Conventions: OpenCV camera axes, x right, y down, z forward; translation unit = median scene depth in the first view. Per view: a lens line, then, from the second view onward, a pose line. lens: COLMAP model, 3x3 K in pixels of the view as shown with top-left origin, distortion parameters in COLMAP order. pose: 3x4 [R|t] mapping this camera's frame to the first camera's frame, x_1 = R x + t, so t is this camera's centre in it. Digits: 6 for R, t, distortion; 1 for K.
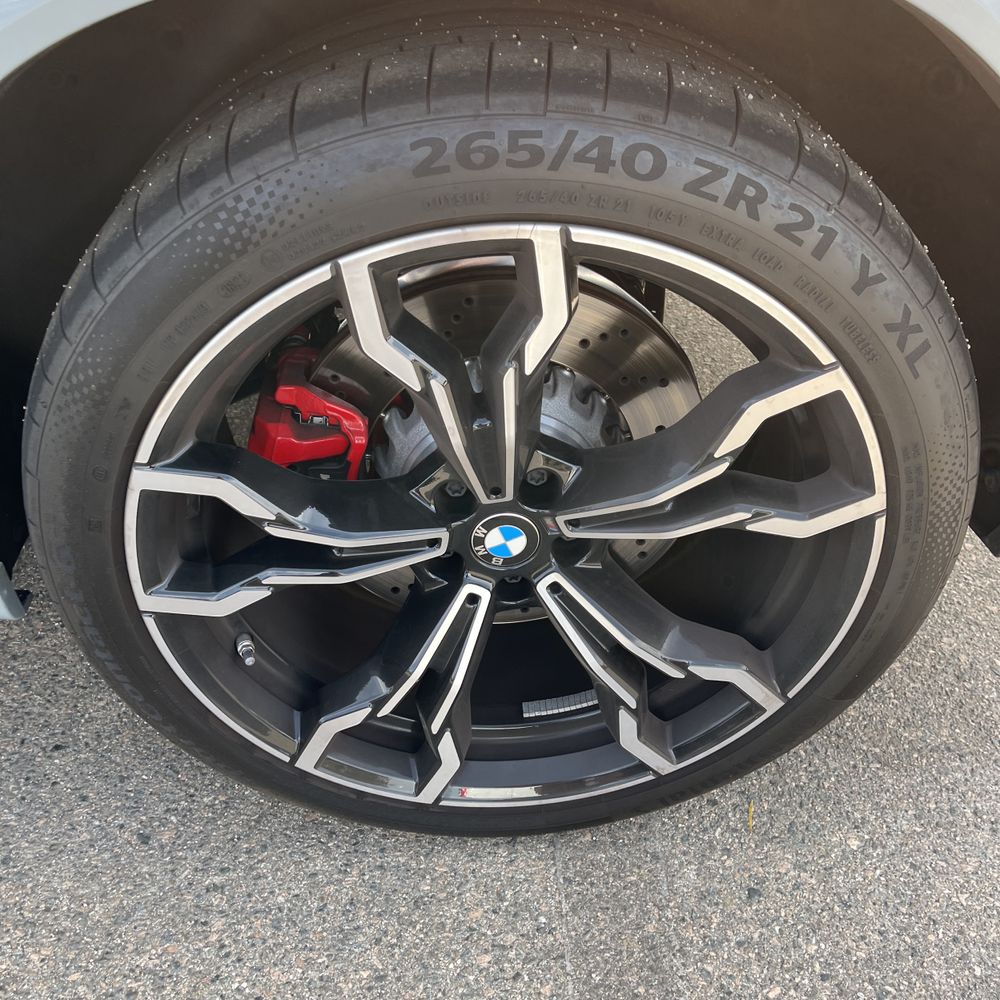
lens RADIAL K [[1034.2, 0, 488.3], [0, 1034.2, 498.1], [0, 0, 1]] dist [0.040352, -0.029232]
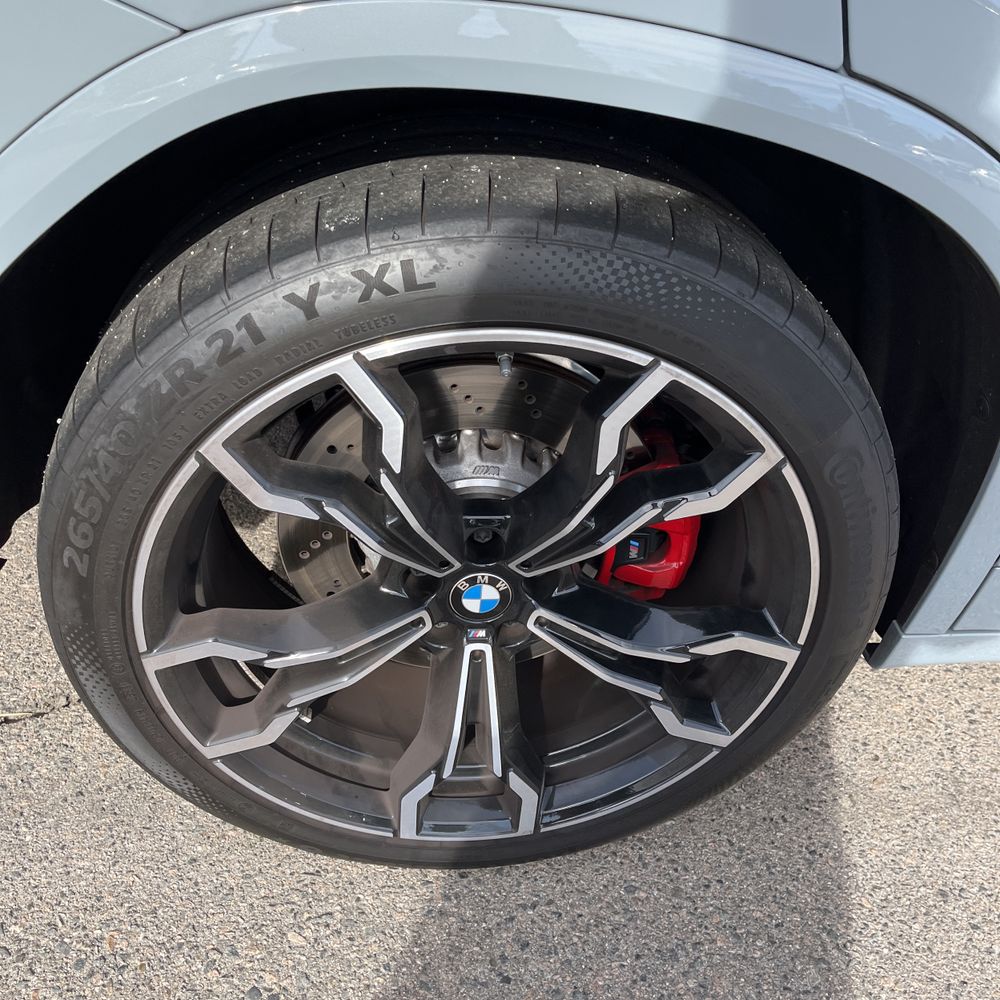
lens RADIAL K [[1033.2, 0, 488.4], [0, 1033.2, 514.7], [0, 0, 1]] dist [0.050337, -0.039401]
pose [[0.913999, -0.344677, -0.214019, 0.304976], [0.348962, 0.936951, -0.018665, -0.019020], [0.206959, -0.057625, 0.976651, -0.067211]]
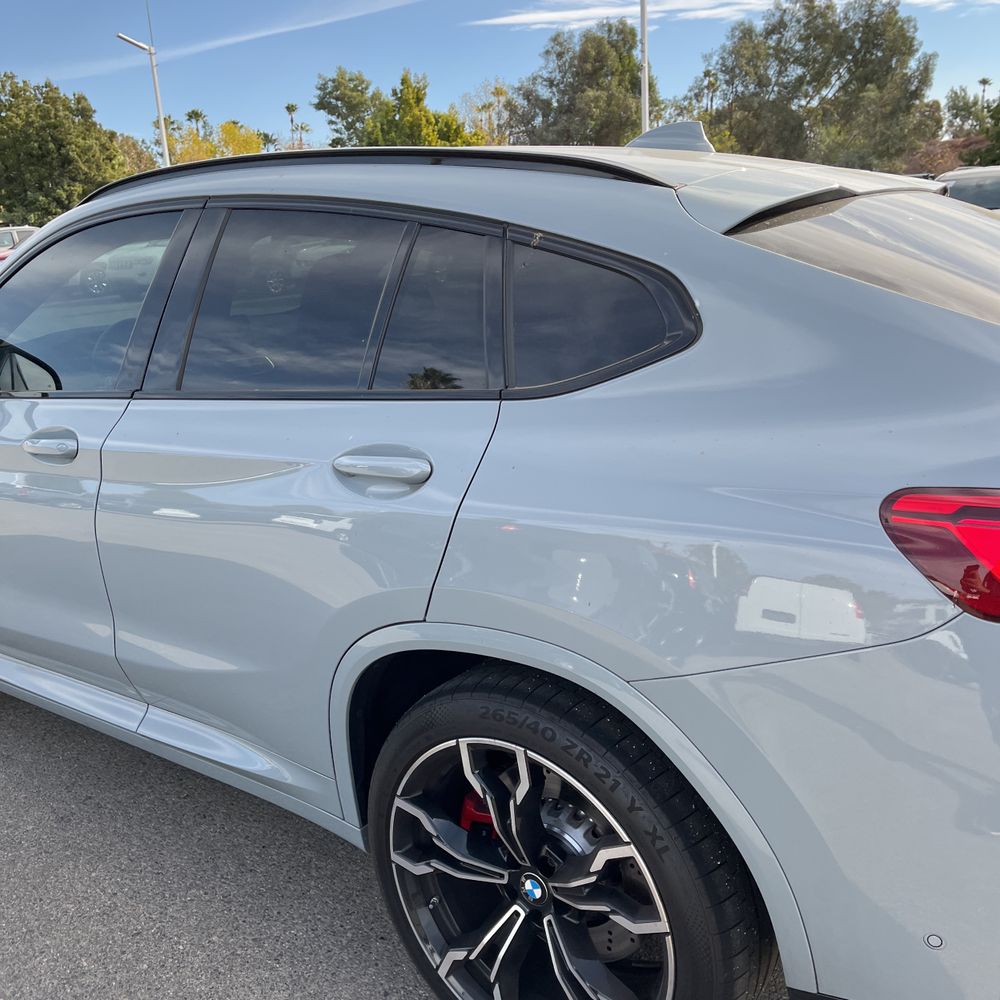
lens RADIAL K [[1028.1, 0, 494.7], [0, 1028.1, 517.1], [0, 0, 1]] dist [0.084028, -0.110505]
pose [[0.773166, 0.127611, -0.621232, 1.225505], [-0.350964, 0.901977, -0.251519, -0.085491], [0.528241, 0.412496, 0.742165, -0.957123]]
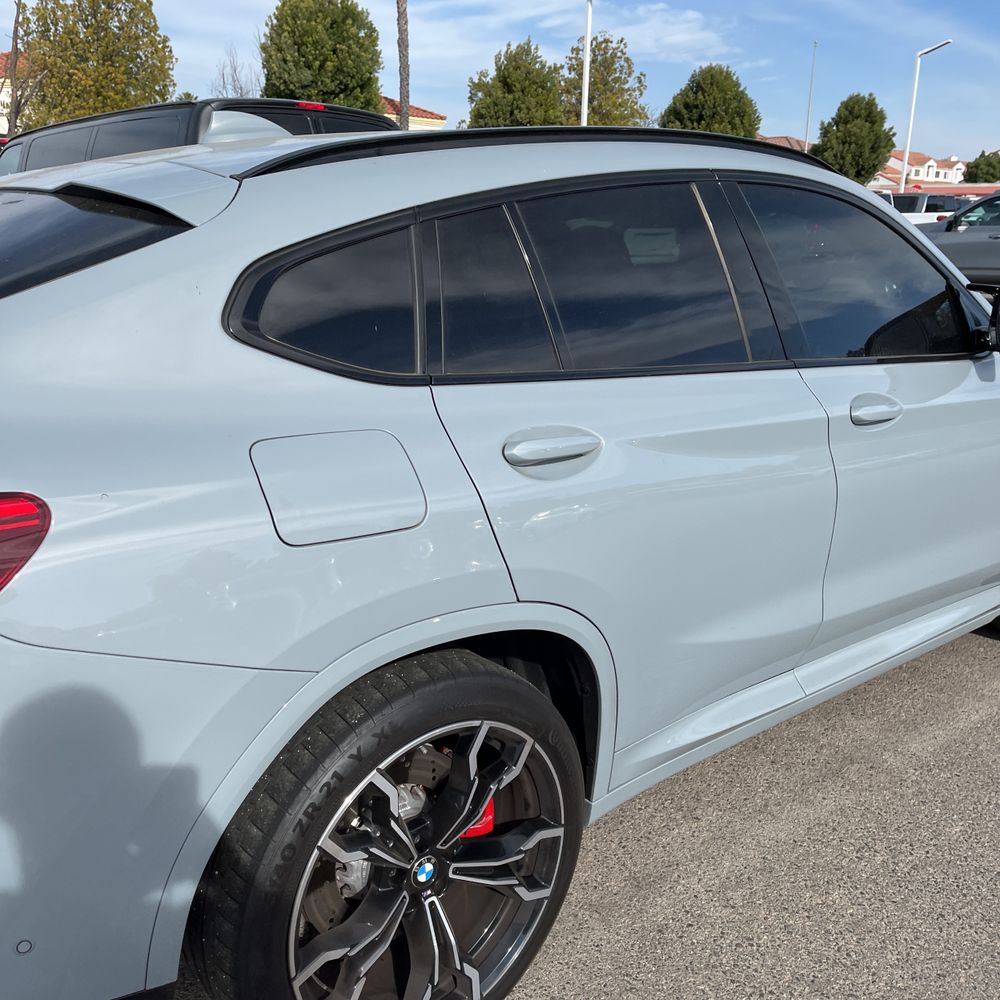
lens RADIAL K [[1033.2, 0, 488.4], [0, 1033.2, 514.7], [0, 0, 1]] dist [0.050337, -0.039401]
pose [[0.682282, -0.634782, 0.362688, -0.211745], [0.688600, 0.724634, -0.027116, -0.359449], [-0.245603, 0.268248, 0.931516, -1.272015]]
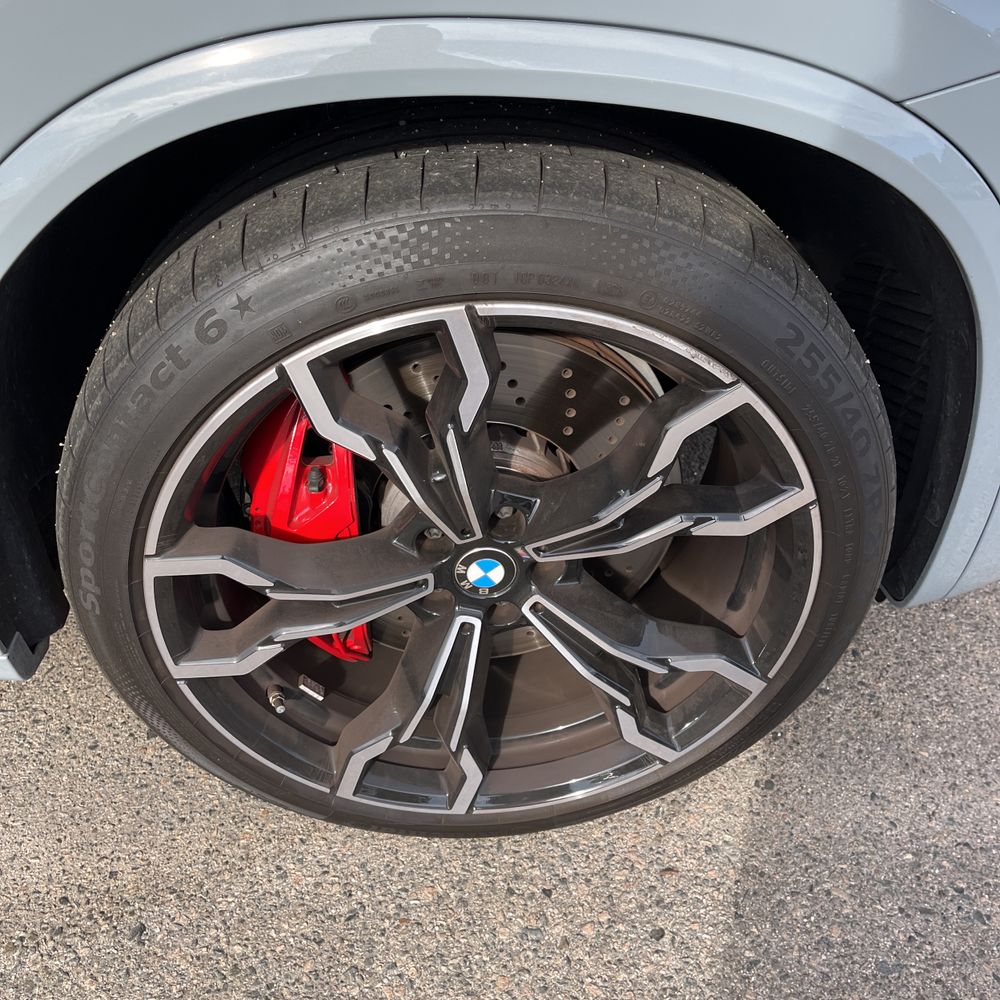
lens RADIAL K [[1033.2, 0, 488.4], [0, 1033.2, 514.7], [0, 0, 1]] dist [0.050337, -0.039401]
pose [[0.987410, -0.141631, -0.070440, 0.112308], [0.142372, 0.989798, 0.005582, -0.027731], [0.068931, -0.015540, 0.997500, -0.111646]]
